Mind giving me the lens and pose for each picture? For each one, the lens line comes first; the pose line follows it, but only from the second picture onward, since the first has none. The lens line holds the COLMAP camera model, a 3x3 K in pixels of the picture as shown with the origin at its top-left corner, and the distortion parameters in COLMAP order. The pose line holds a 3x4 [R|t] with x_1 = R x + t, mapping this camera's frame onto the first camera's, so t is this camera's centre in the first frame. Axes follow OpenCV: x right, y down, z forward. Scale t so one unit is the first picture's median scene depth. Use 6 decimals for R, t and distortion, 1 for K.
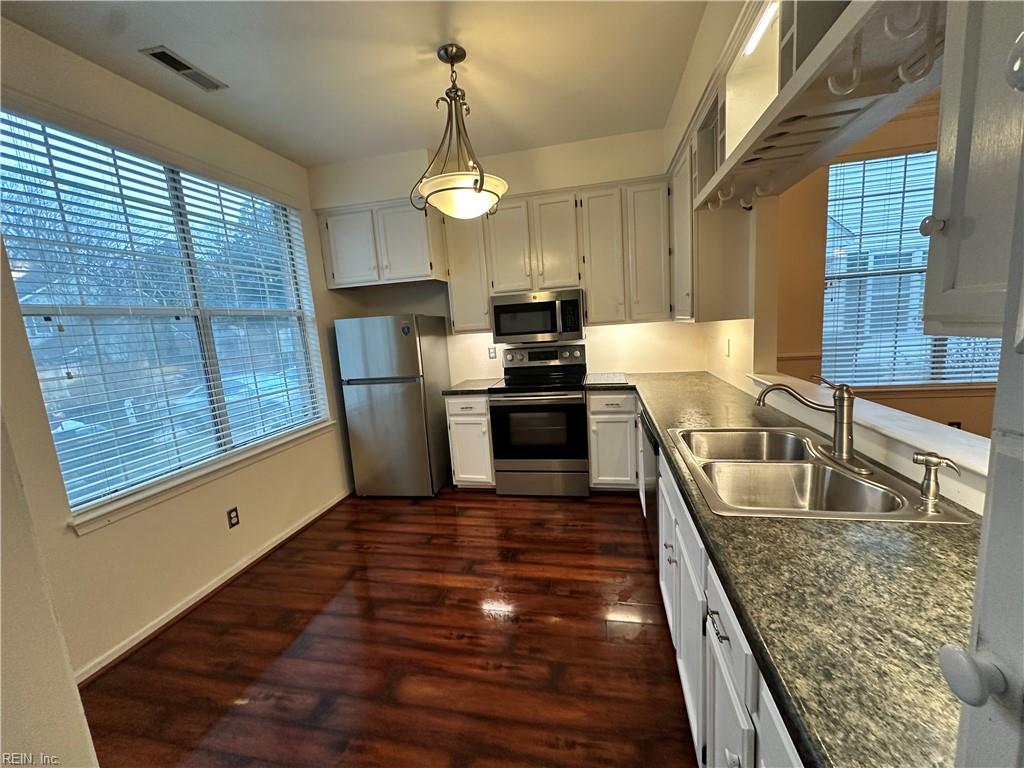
lens RADIAL K [[408.4, 0, 512.9], [0, 408.4, 383.0], [0, 0, 1]] dist [0.004107, -0.000449]
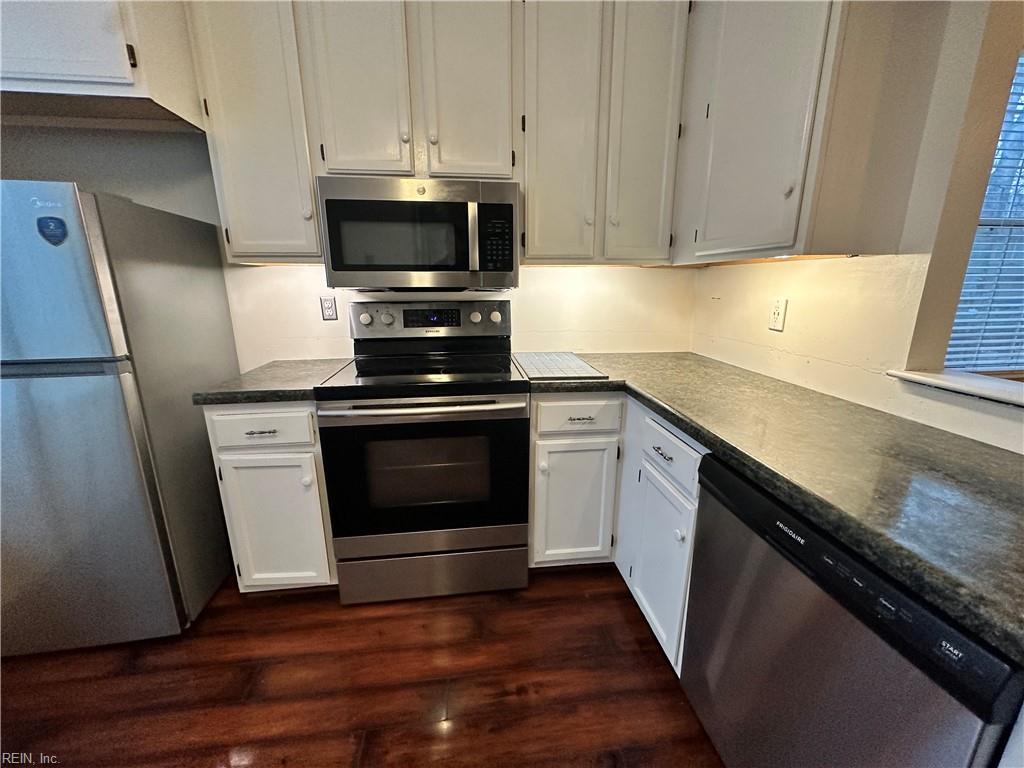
lens RADIAL K [[408.4, 0, 511.4], [0, 408.4, 381.4], [0, 0, 1]] dist [0.004107, -0.000449]
pose [[0.942005, -0.014699, 0.335277, -0.008566], [-0.012019, 0.996922, 0.077475, -0.029986], [-0.335384, -0.077011, 0.938929, 0.505470]]
